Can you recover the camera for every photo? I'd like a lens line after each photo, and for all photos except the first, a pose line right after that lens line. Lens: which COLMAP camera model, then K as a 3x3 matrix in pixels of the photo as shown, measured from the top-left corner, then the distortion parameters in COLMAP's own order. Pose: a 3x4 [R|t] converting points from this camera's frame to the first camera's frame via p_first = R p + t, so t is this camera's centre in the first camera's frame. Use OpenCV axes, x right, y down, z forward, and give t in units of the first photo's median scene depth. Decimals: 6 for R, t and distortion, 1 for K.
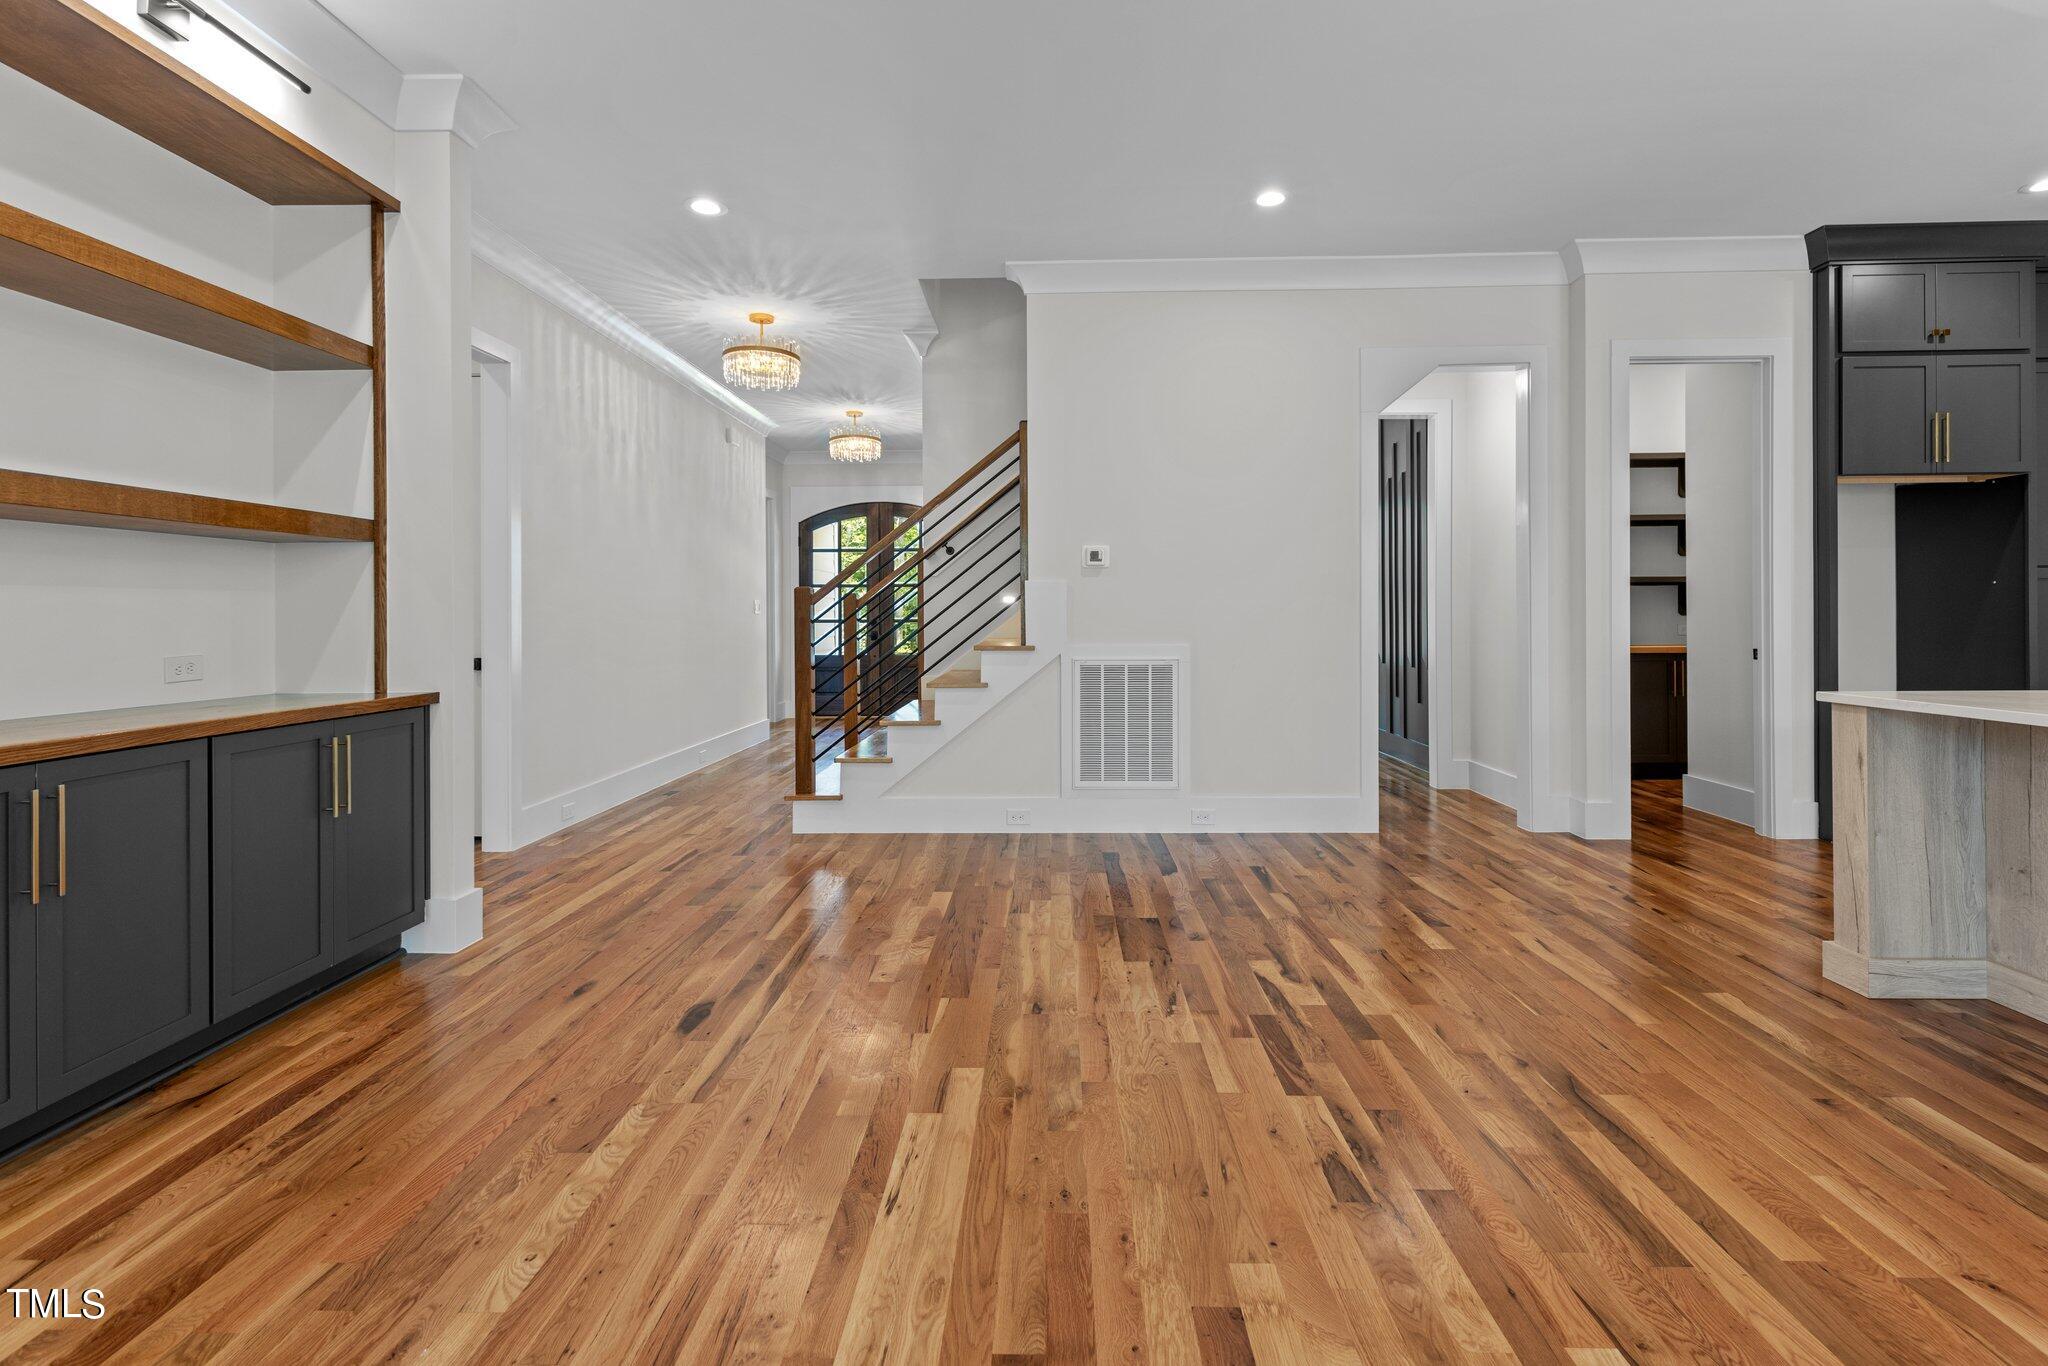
lens RADIAL K [[946.8, 0, 1028.5], [0, 946.8, 613.9], [0, 0, 1]] dist [0.010103, -0.001262]
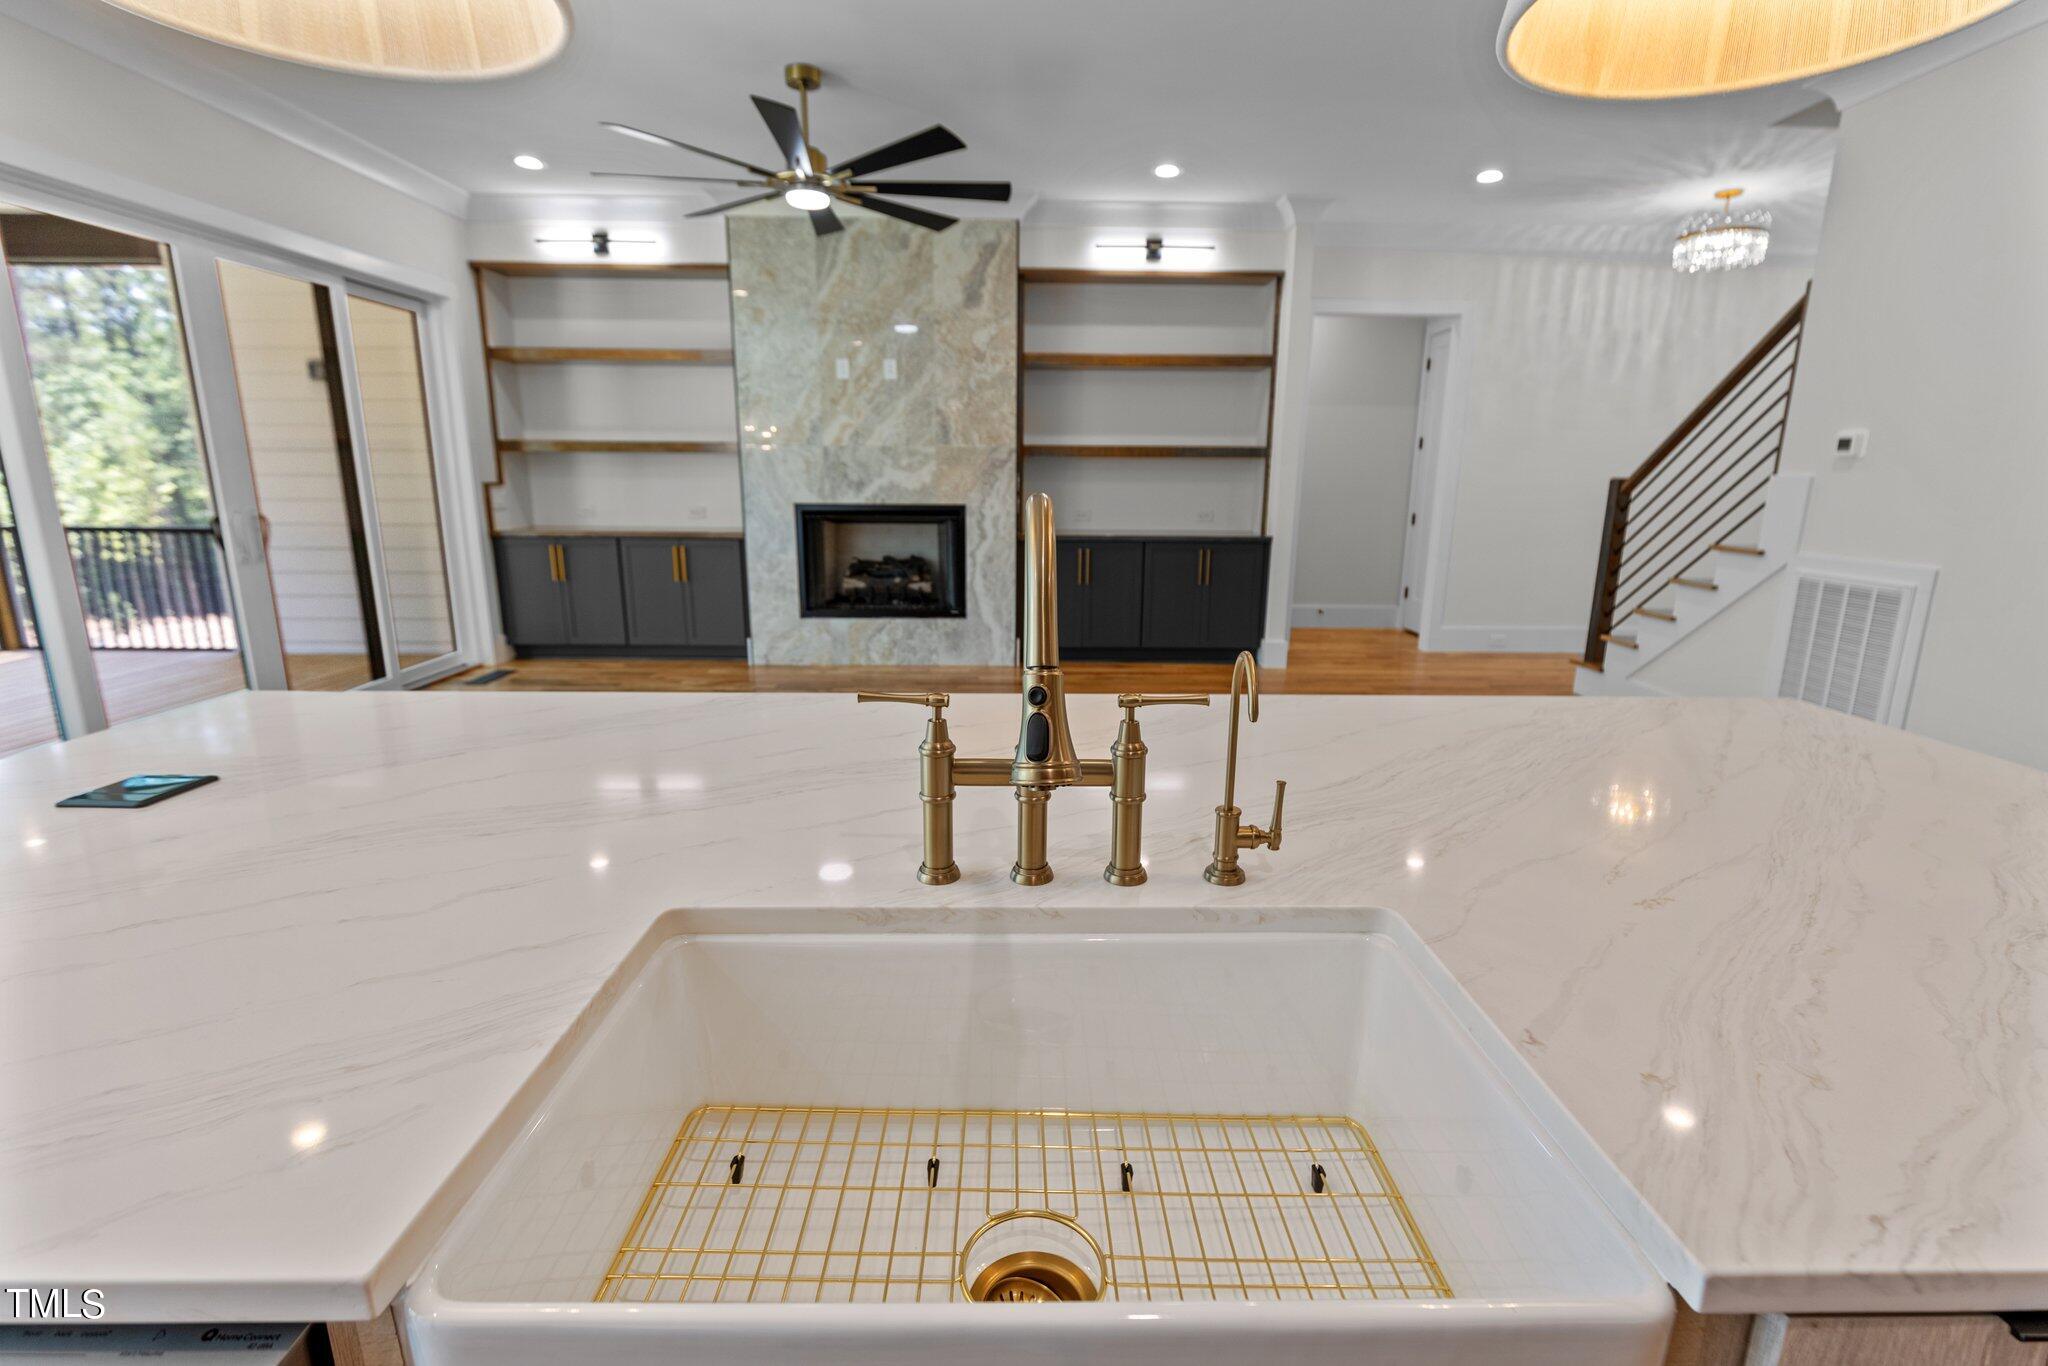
lens RADIAL K [[923.9, 0, 1023.9], [0, 923.9, 676.4], [0, 0, 1]] dist [-0.002326, -0.000778]
pose [[0.036346, 0.224045, -0.973901, 1.013389], [-0.007196, 0.974578, 0.223932, -0.046821], [0.999313, -0.001131, 0.037034, 0.329205]]
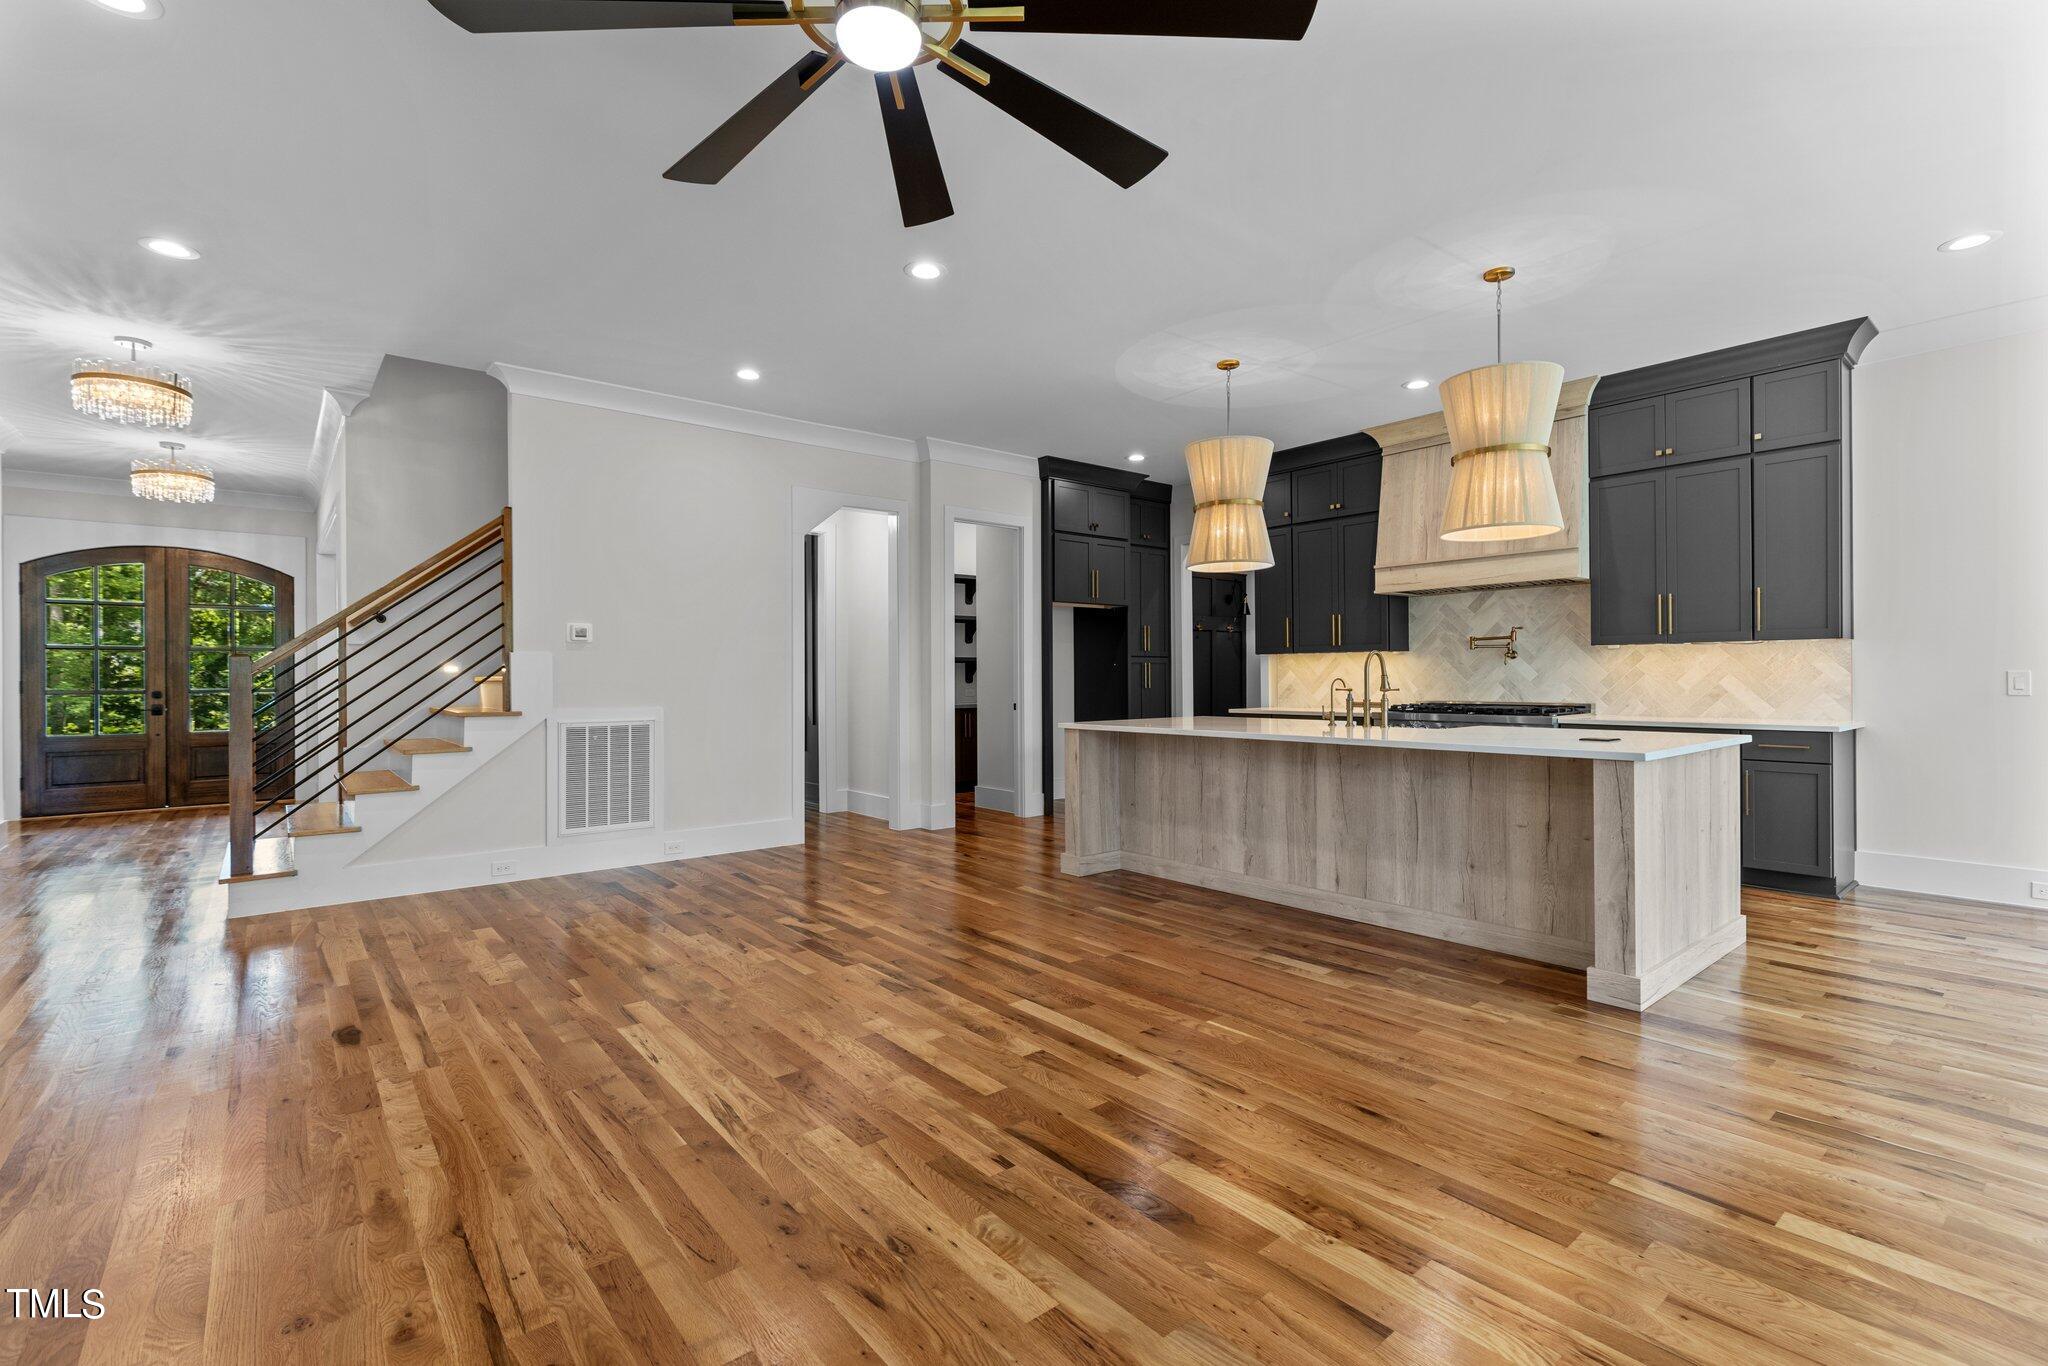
lens RADIAL K [[919.4, 0, 1032.9], [0, 919.4, 675.3], [0, 0, 1]] dist [0.001697, 0.000194]
pose [[0.752710, 0.003261, 0.658344, -0.302312], [0.001493, 0.999977, -0.006660, -0.001307], [-0.658350, 0.005995, 0.752688, -0.250944]]
